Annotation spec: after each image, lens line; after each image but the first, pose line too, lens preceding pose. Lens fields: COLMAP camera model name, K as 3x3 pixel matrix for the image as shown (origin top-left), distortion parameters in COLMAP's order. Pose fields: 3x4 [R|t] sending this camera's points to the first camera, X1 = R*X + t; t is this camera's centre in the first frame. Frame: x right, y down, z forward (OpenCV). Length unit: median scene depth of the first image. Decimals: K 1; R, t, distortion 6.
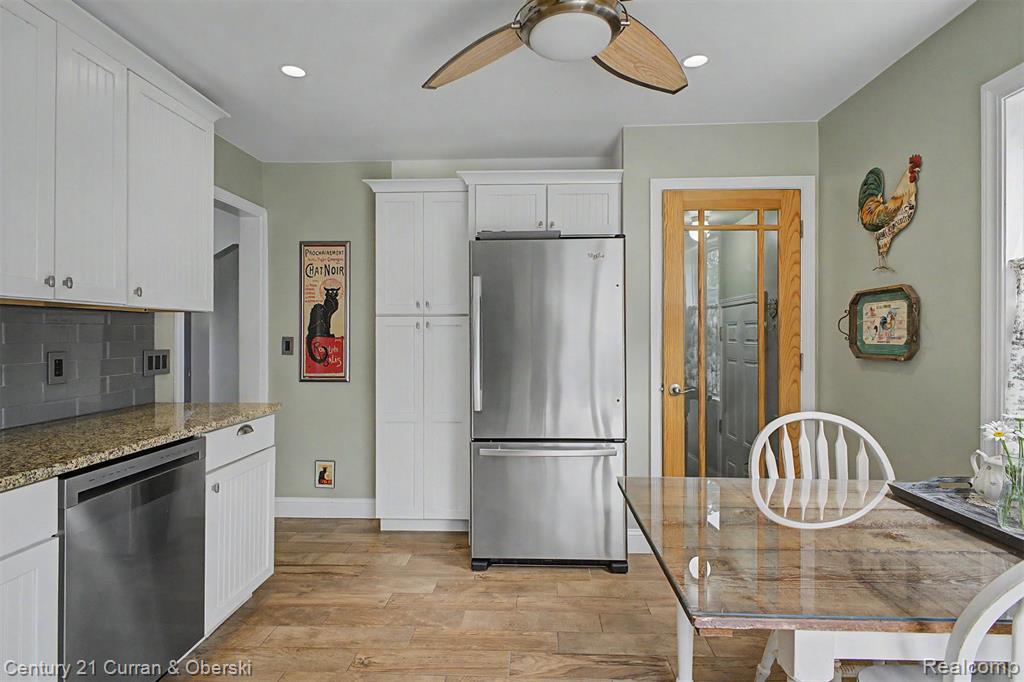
lens RADIAL K [[540.0, 0, 508.4], [0, 540.0, 333.8], [0, 0, 1]] dist [0.020852, 0.002708]
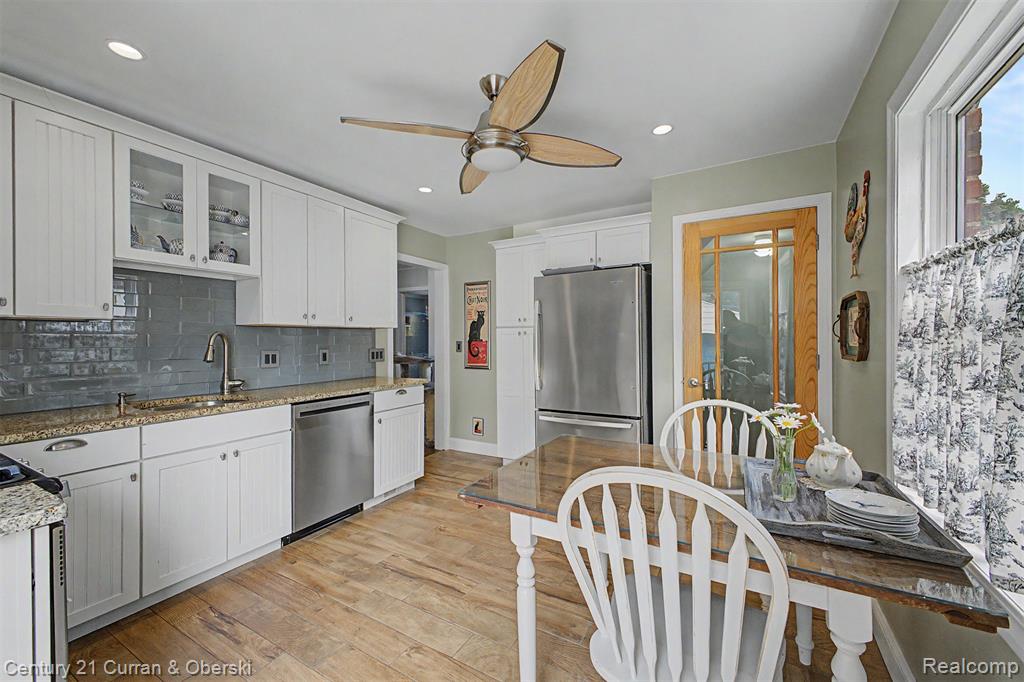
lens RADIAL K [[409.4, 0, 509.3], [0, 409.4, 339.9], [0, 0, 1]] dist [0.021574, -0.003963]
pose [[0.887453, -0.005441, -0.460867, 0.388013], [0.007077, 0.999973, 0.001823, 0.000219], [0.460844, -0.004880, 0.887468, -0.042792]]
